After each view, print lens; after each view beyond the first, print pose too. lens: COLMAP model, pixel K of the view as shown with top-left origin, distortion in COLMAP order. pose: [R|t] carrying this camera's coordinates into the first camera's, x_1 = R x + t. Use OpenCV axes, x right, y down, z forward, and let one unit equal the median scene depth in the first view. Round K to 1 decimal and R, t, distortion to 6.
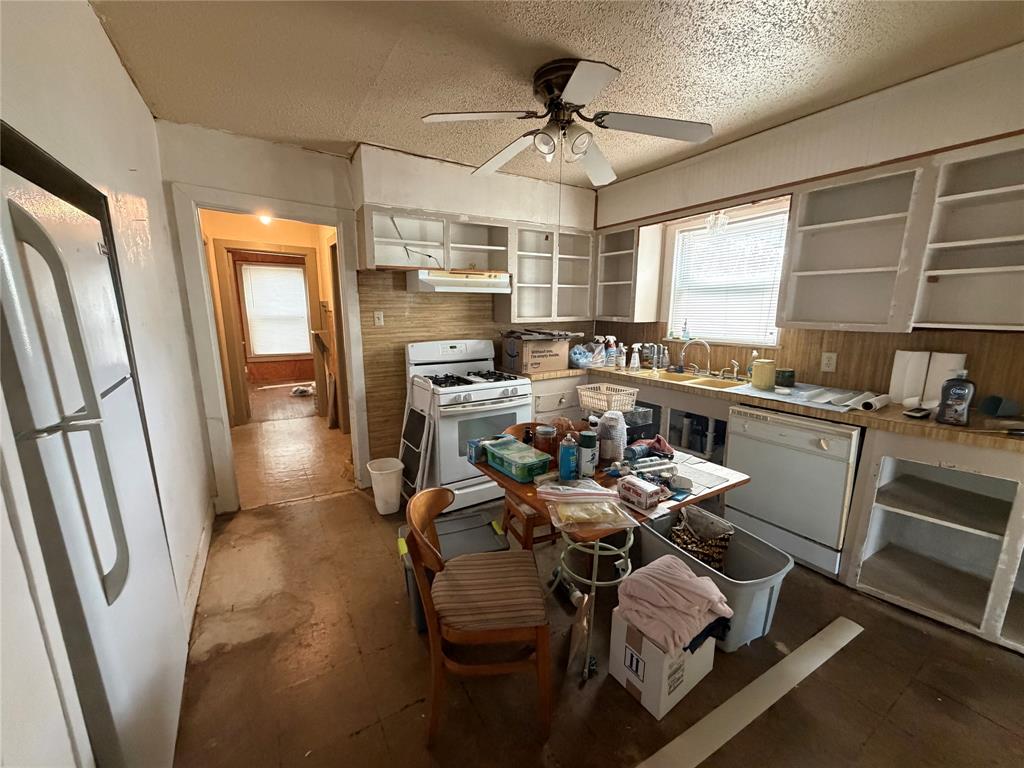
lens RADIAL K [[409.5, 0, 512.1], [0, 409.5, 386.5], [0, 0, 1]] dist [-0.001126, -0.000086]
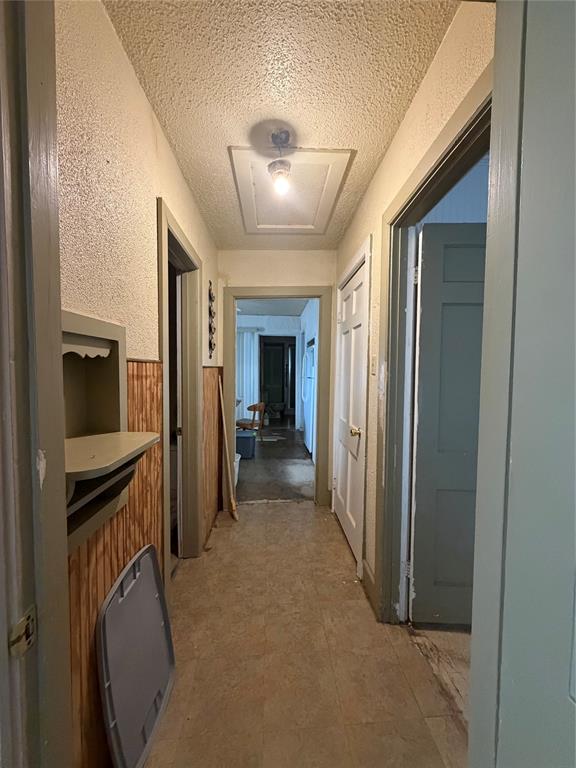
lens RADIAL K [[307.2, 0, 288.0], [0, 307.2, 384.0], [0, 0, 1]] dist [-0.001126, -0.000086]
pose [[-0.877709, -0.027011, 0.478431, -1.059028], [0.084411, 0.974083, 0.209851, -0.318730], [-0.471700, 0.224573, -0.852682, 1.819140]]
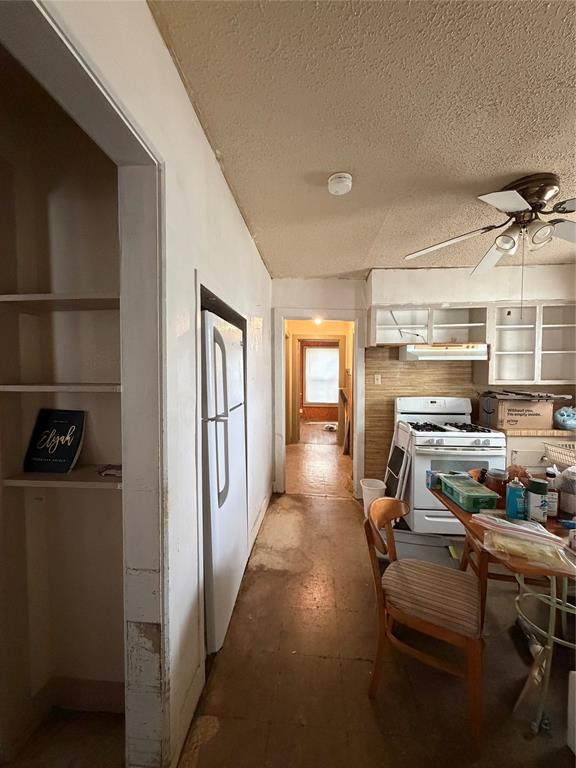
lens RADIAL K [[307.2, 0, 288.0], [0, 307.2, 384.0], [0, 0, 1]] dist [-0.001126, -0.000086]
pose [[0.805056, 0.019457, -0.592879, 0.066105], [-0.113144, 0.986150, -0.121273, 0.018047], [0.582308, 0.164712, 0.796107, -0.045701]]
